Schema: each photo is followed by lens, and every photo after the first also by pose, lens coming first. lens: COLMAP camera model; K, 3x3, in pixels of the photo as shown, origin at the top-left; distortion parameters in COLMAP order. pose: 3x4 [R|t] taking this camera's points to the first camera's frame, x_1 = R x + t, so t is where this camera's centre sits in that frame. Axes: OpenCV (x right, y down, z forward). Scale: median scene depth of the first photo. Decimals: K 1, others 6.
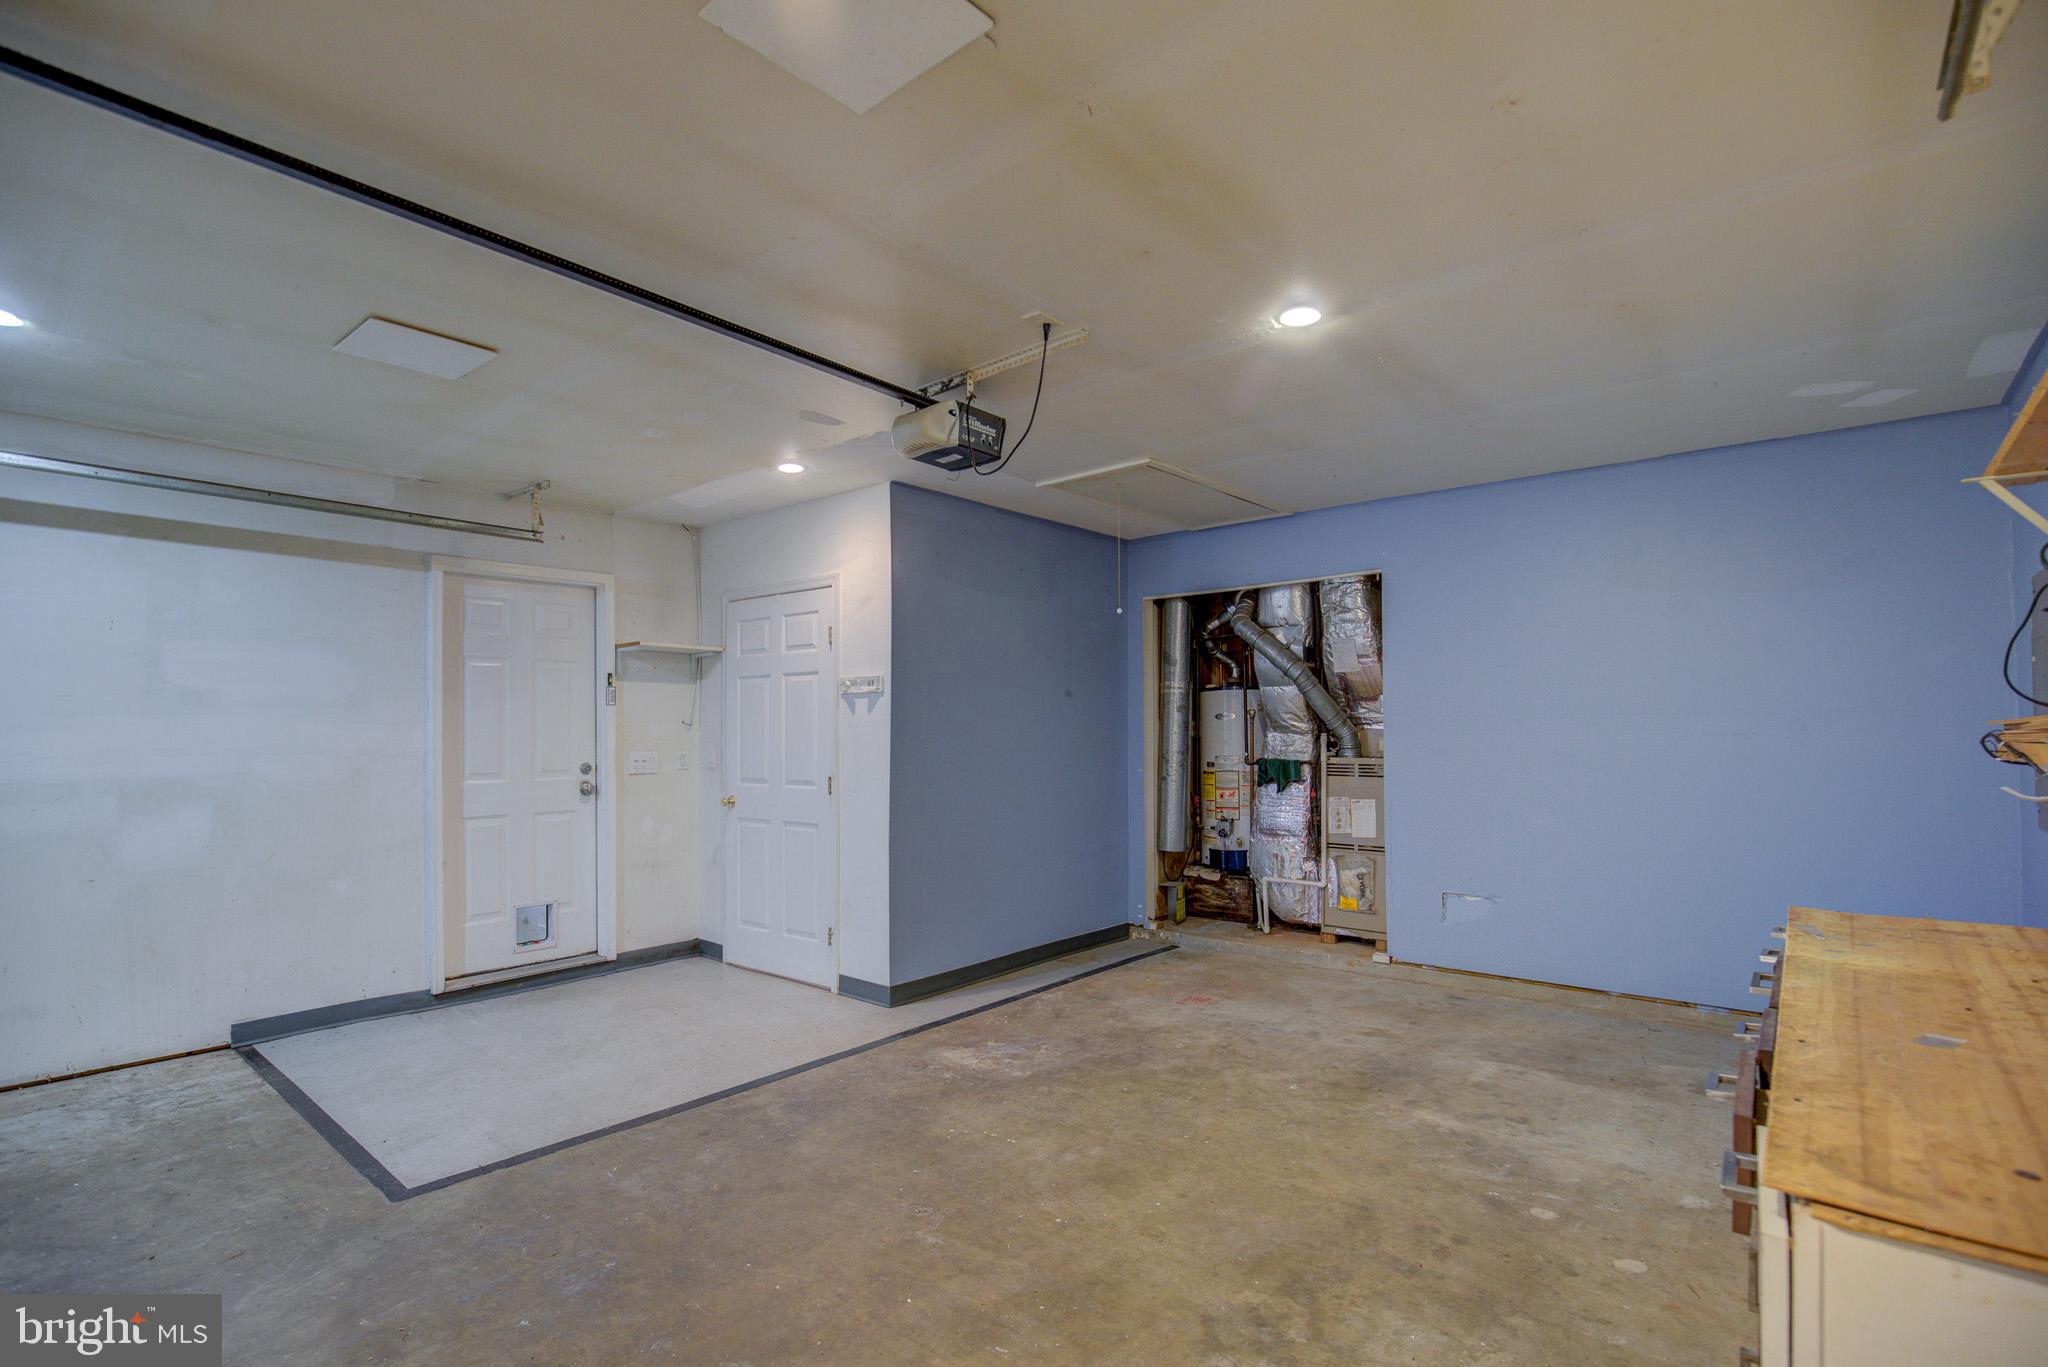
lens RADIAL K [[955.6, 0, 1030.0], [0, 955.6, 736.3], [0, 0, 1]] dist [-0.027376, 0.000384]
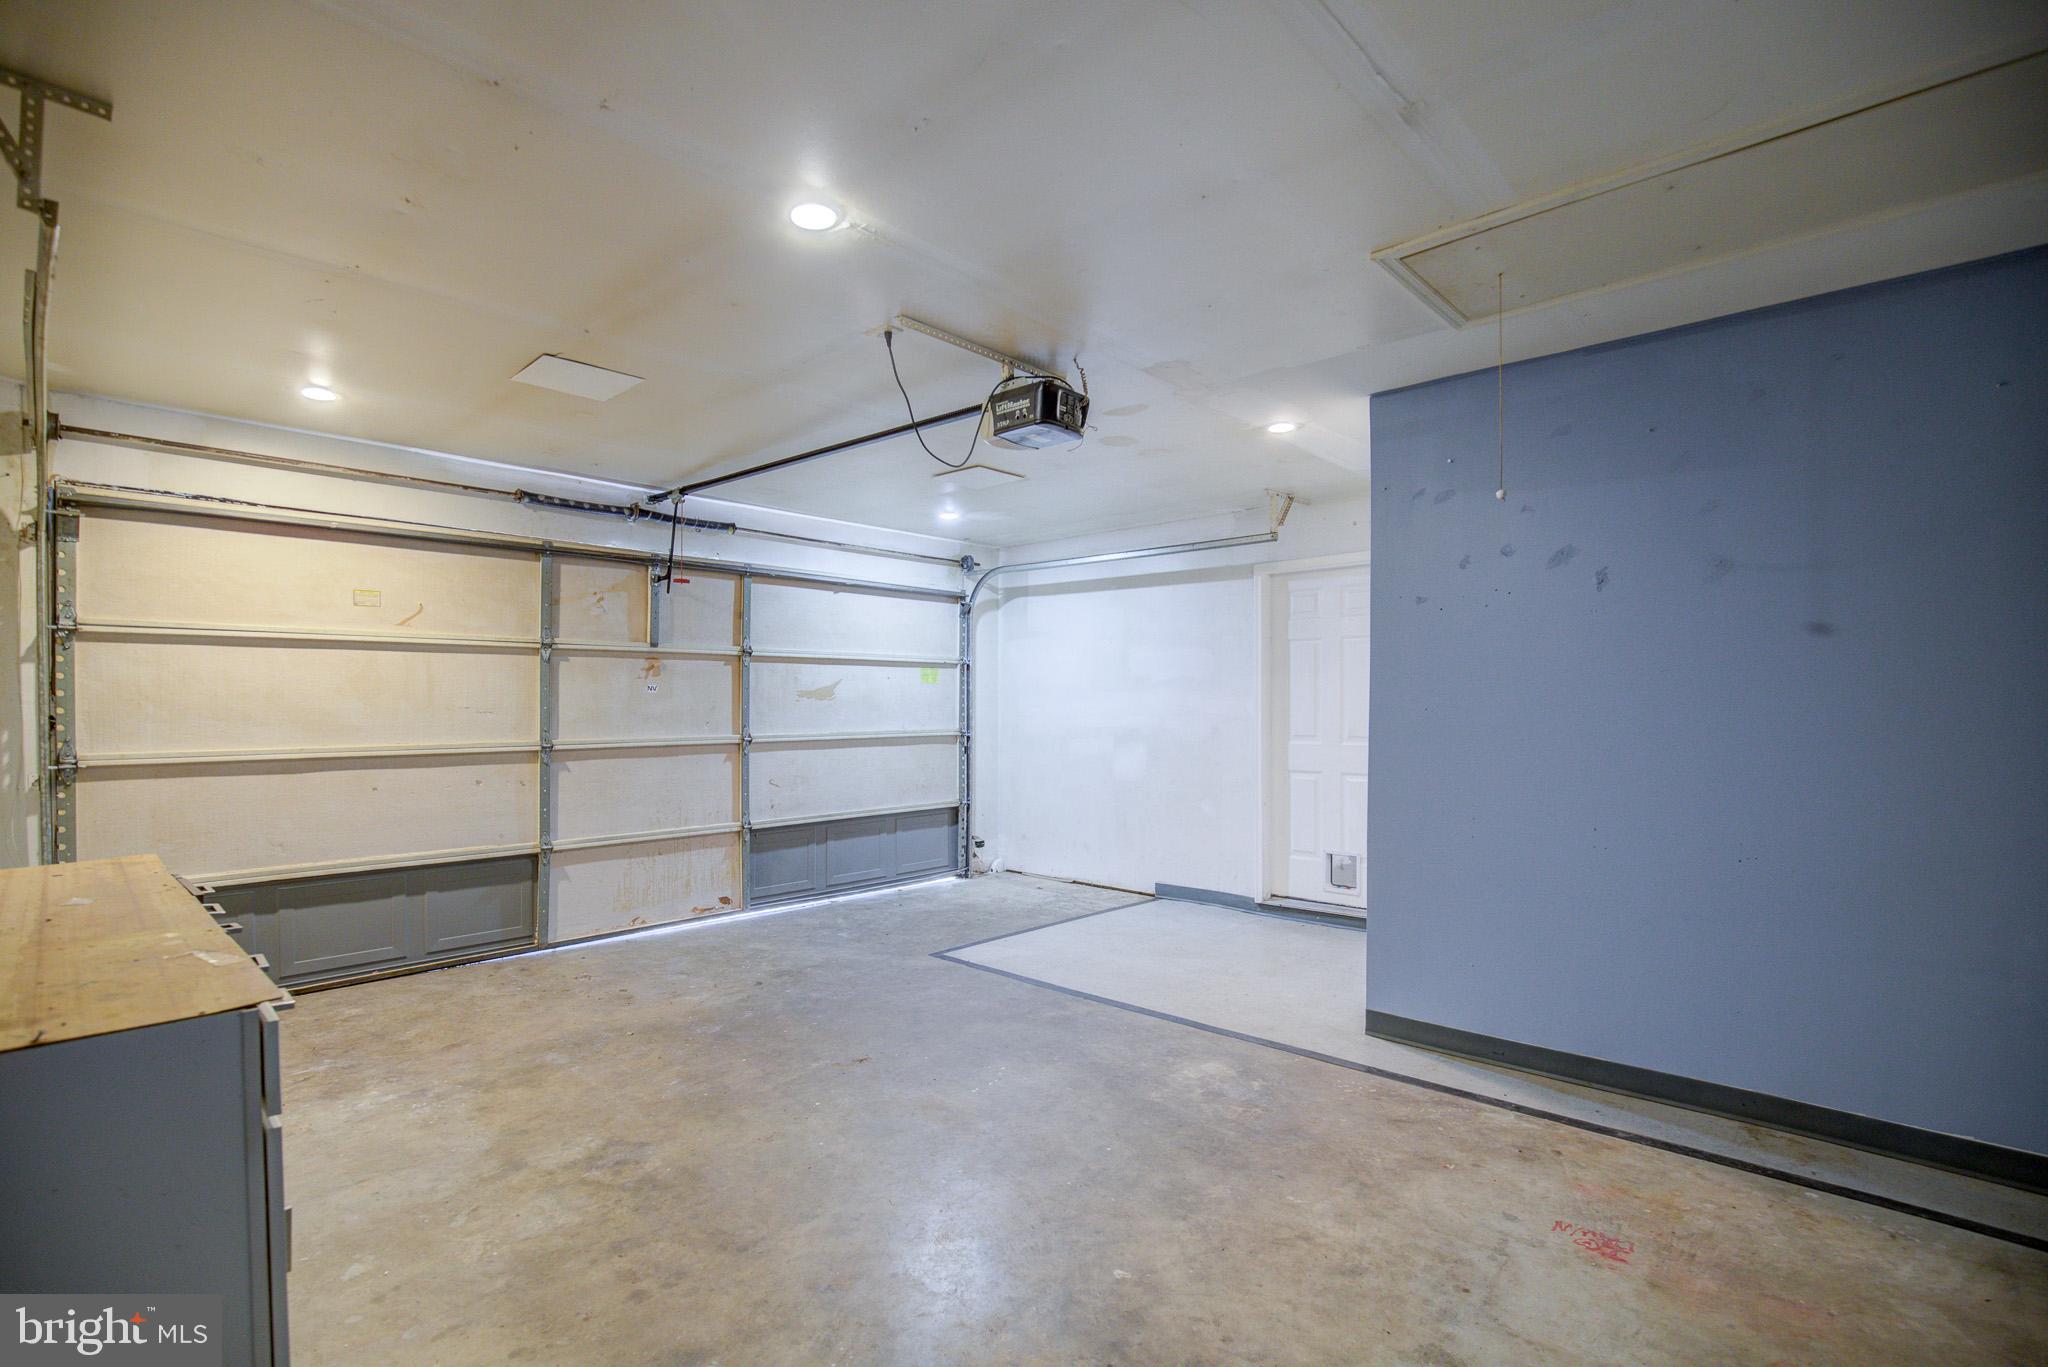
lens RADIAL K [[945.9, 0, 1020.0], [0, 945.9, 706.5], [0, 0, 1]] dist [-0.026974, 0.000134]
pose [[-0.048556, 0.007175, -0.998795, 0.607325], [-0.004255, 0.999964, 0.007390, -0.004369], [0.998811, 0.004609, -0.048523, 0.656343]]
